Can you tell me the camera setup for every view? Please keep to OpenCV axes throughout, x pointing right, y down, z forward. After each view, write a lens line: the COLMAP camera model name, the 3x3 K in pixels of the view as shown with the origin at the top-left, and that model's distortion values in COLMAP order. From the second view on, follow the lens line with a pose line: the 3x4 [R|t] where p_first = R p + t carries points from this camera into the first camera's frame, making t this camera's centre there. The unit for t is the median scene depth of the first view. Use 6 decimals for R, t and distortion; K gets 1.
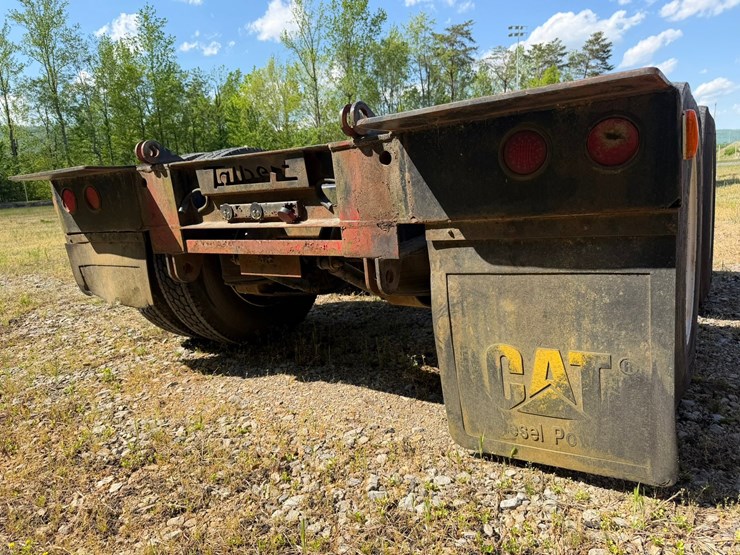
lens RADIAL K [[526.0, 0, 369.0], [0, 526.0, 277.2], [0, 0, 1]] dist [0.040312, -0.055247]
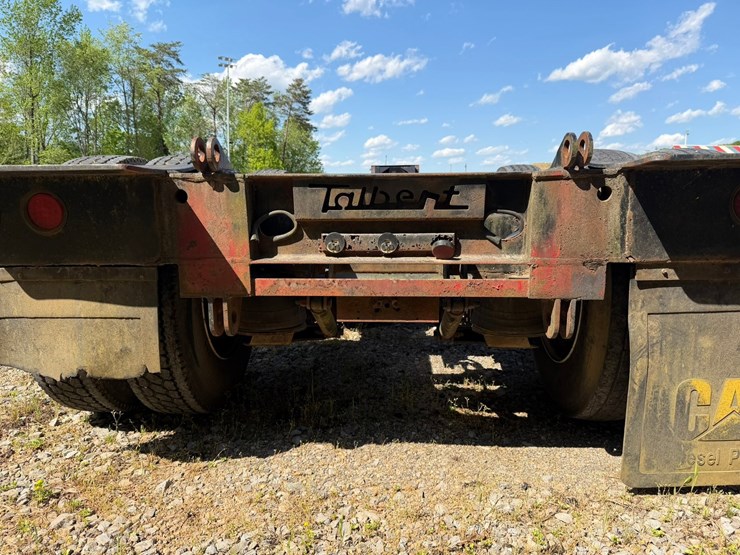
lens RADIAL K [[526.0, 0, 368.7], [0, 526.0, 277.4], [0, 0, 1]] dist [0.040312, -0.055247]
pose [[0.853425, -0.007461, 0.521162, -0.567659], [0.033484, 0.998617, -0.040535, -0.035989], [-0.520139, 0.052044, 0.852495, 0.288519]]
